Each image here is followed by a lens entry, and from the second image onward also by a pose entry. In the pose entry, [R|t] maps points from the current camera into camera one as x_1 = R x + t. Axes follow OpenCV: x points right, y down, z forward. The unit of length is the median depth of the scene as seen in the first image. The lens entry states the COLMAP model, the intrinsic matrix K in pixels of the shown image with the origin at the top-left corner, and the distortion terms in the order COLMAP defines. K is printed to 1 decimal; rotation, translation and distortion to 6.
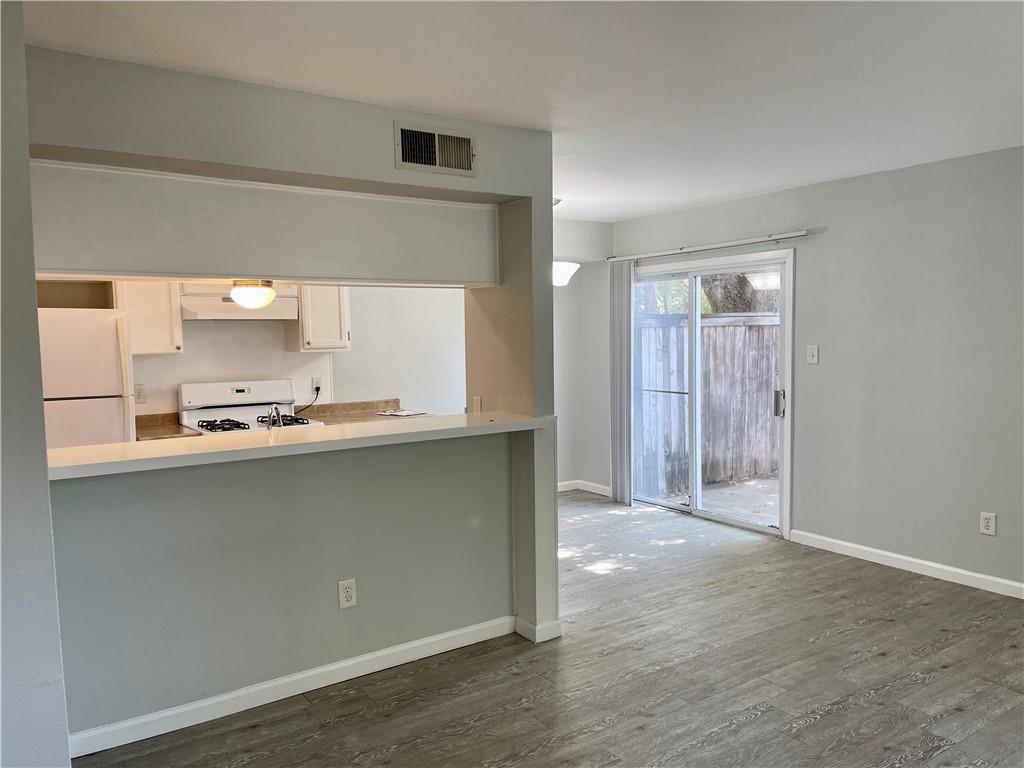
lens RADIAL K [[776.4, 0, 516.0], [0, 776.4, 387.0], [0, 0, 1]] dist [0.078834, -0.096591]
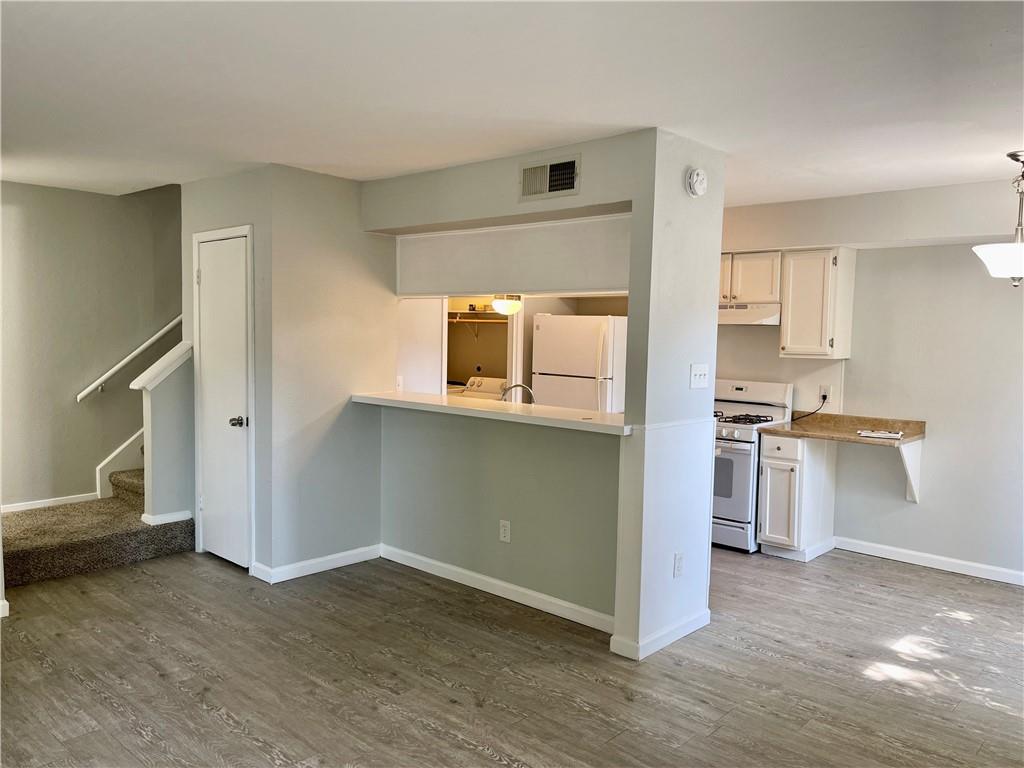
lens RADIAL K [[776.4, 0, 516.0], [0, 776.4, 387.0], [0, 0, 1]] dist [0.078834, -0.096591]
pose [[0.225492, 0.088113, -0.970252, 0.955685], [-0.097086, 0.992977, 0.067613, -0.061488], [0.969396, 0.078951, 0.232463, 0.643780]]
